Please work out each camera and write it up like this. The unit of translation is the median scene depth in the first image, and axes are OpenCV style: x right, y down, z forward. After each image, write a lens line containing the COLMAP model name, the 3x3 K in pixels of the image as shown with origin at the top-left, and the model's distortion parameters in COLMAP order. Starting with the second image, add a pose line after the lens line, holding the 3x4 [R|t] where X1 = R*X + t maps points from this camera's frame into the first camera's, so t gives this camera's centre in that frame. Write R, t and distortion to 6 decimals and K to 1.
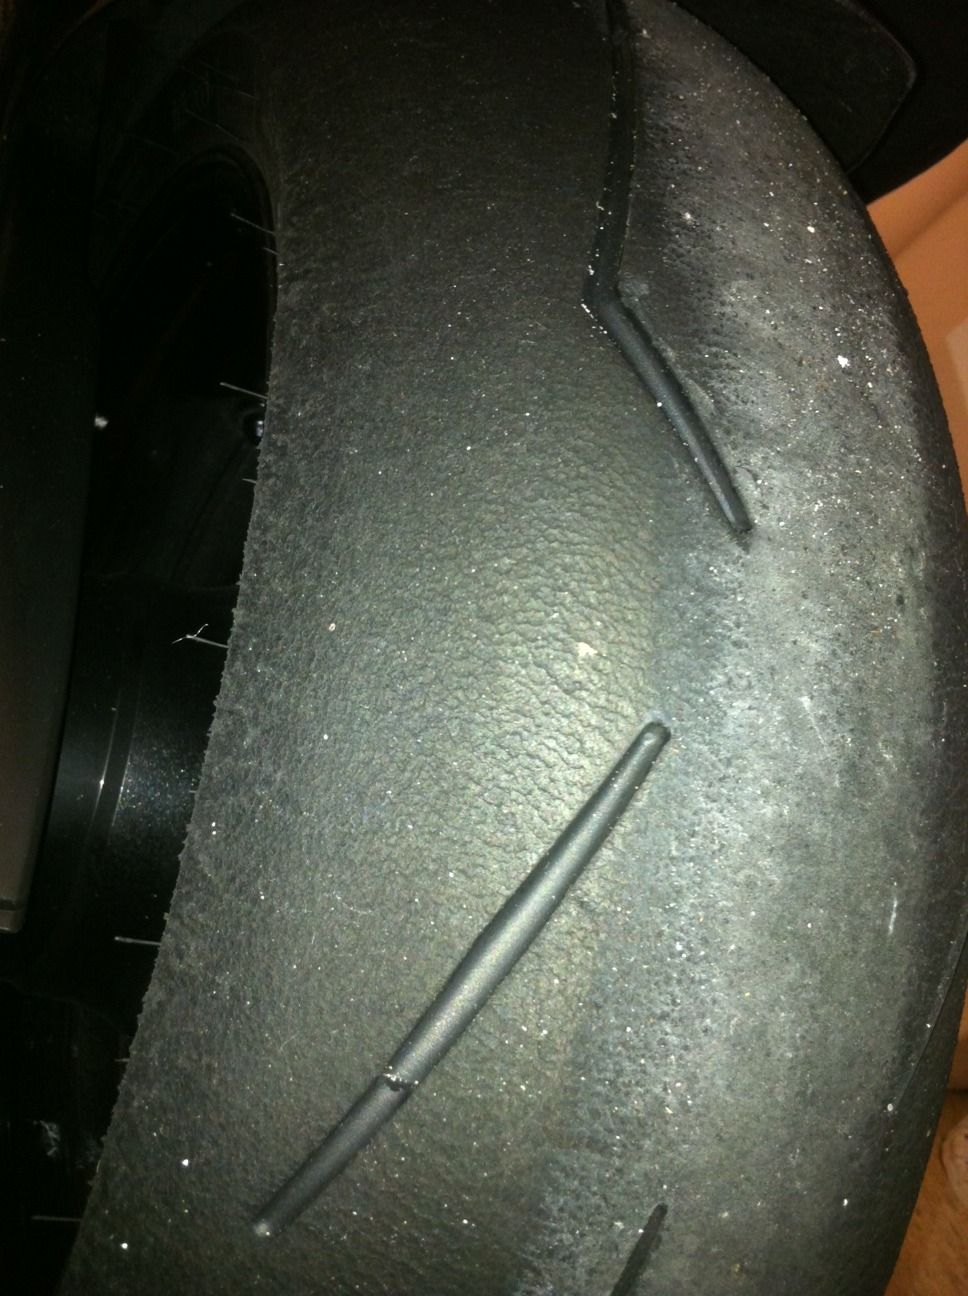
lens RADIAL K [[1124.7, 0, 483.6], [0, 1124.7, 648.0], [0, 0, 1]] dist [-0.012843, -0.015013]
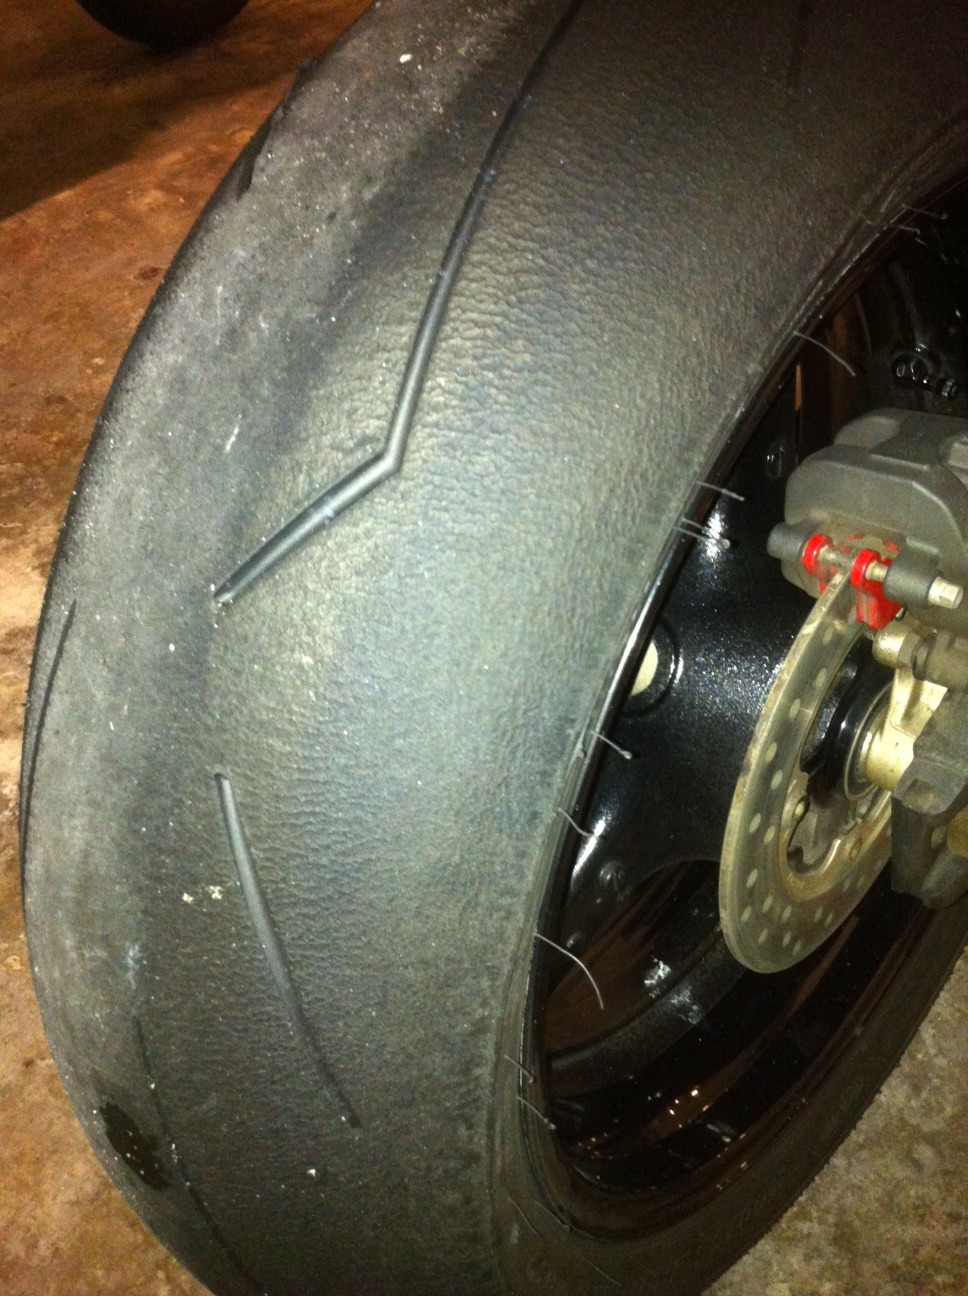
lens RADIAL K [[1124.7, 0, 483.7], [0, 1124.7, 646.8], [0, 0, 1]] dist [-0.012843, -0.015013]
pose [[0.529580, 0.050102, -0.846779, 1.688501], [-0.162650, 0.985729, -0.043399, 0.500657], [0.832520, 0.160712, 0.530172, 0.603811]]
